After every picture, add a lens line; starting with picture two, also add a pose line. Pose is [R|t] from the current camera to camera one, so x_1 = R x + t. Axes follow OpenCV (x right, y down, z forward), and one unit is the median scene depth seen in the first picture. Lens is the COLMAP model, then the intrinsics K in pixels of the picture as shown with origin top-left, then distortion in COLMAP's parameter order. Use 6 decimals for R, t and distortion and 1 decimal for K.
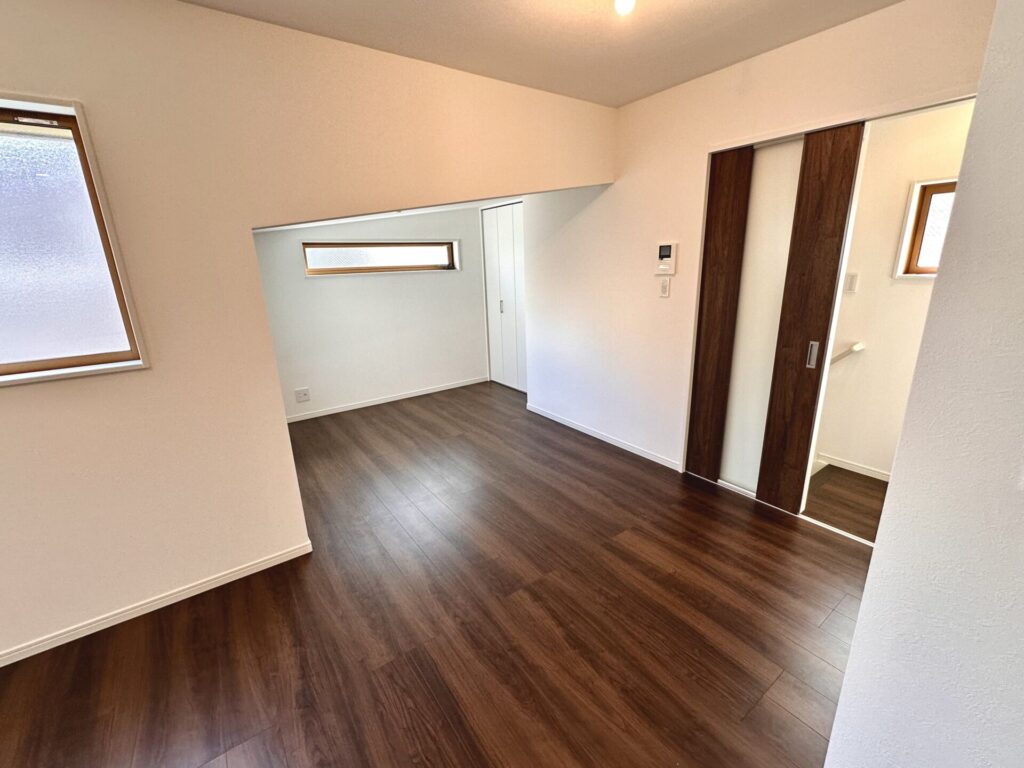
lens RADIAL K [[433.9, 0, 514.0], [0, 433.9, 387.4], [0, 0, 1]] dist [-0.007522, 0.002124]
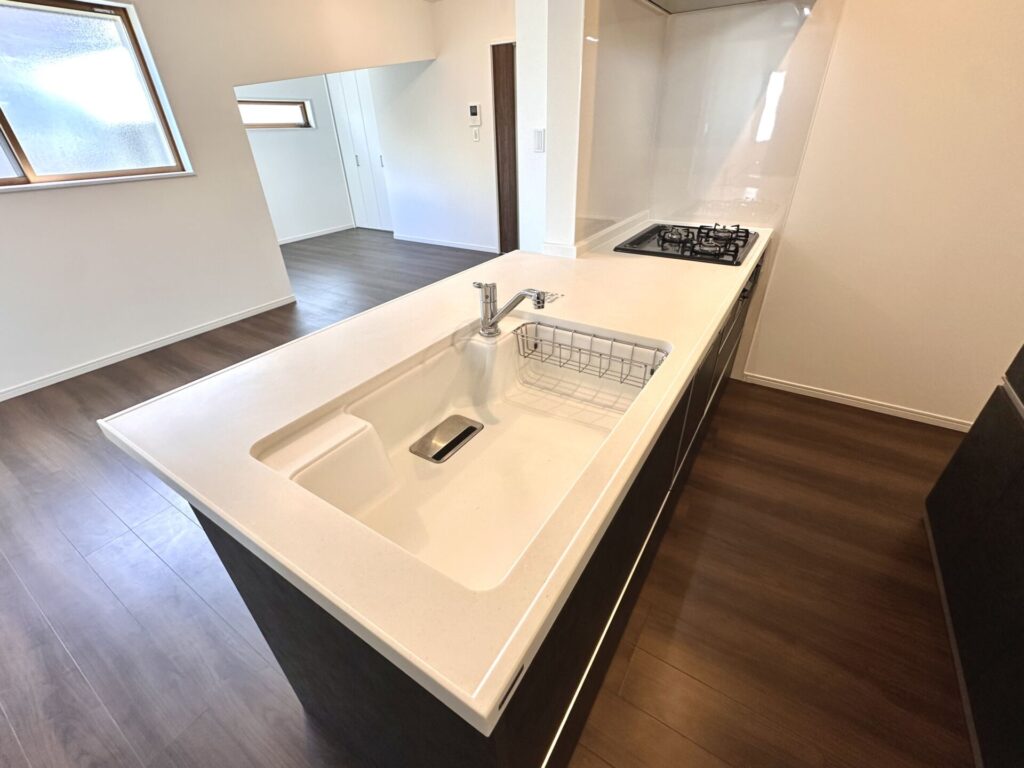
lens RADIAL K [[433.9, 0, 511.9], [0, 433.9, 386.1], [0, 0, 1]] dist [-0.007522, 0.002124]
pose [[0.930376, -0.181558, 0.318491, -0.177380], [0.098422, 0.960562, 0.260065, 0.215702], [-0.353148, -0.210612, 0.911553, -0.593685]]
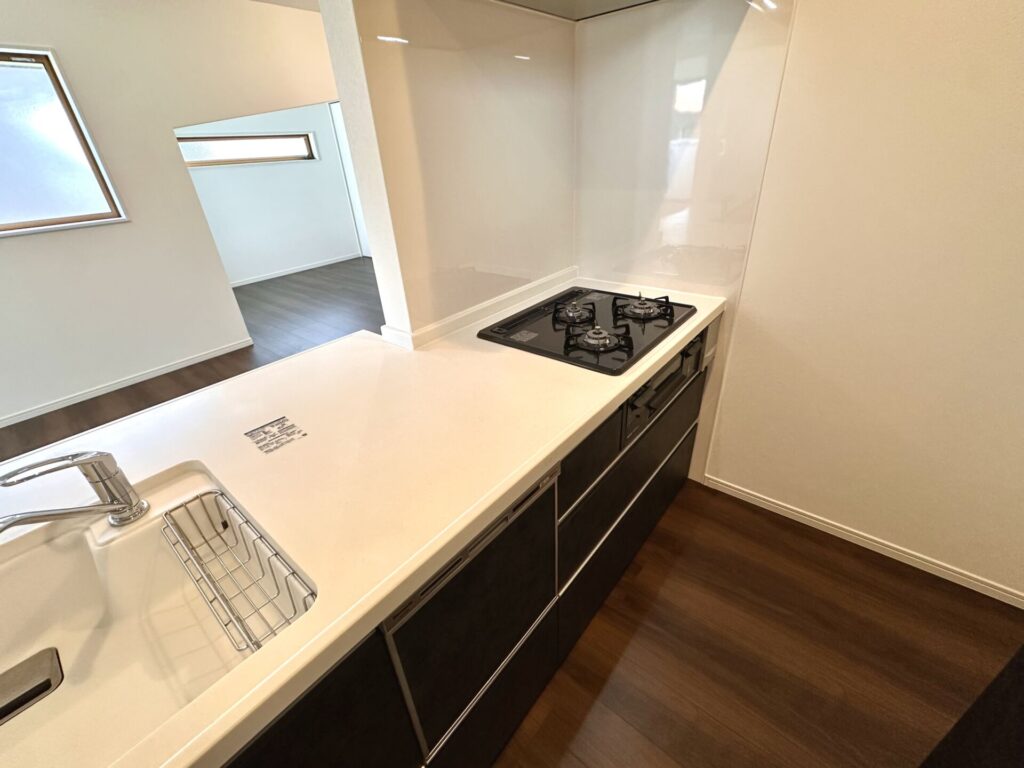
lens RADIAL K [[433.9, 0, 513.0], [0, 433.9, 385.4], [0, 0, 1]] dist [-0.007522, 0.002124]
pose [[0.967394, -0.141915, 0.209782, 0.072285], [0.095143, 0.971236, 0.218285, 0.168773], [-0.234726, -0.191209, 0.953070, -0.515026]]
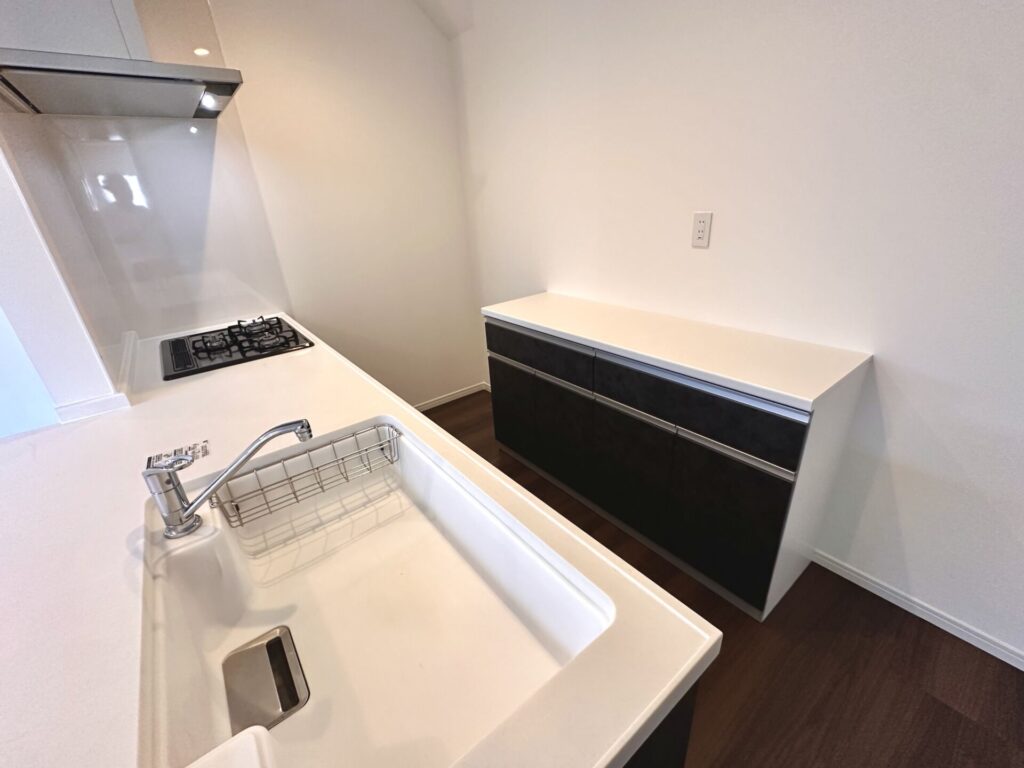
lens RADIAL K [[433.9, 0, 517.1], [0, 433.9, 385.1], [0, 0, 1]] dist [-0.007522, 0.002124]
pose [[-0.035408, -0.377022, 0.925527, -0.266536], [0.338319, 0.866904, 0.366085, 0.172816], [-0.940365, 0.326086, 0.096859, -0.485027]]
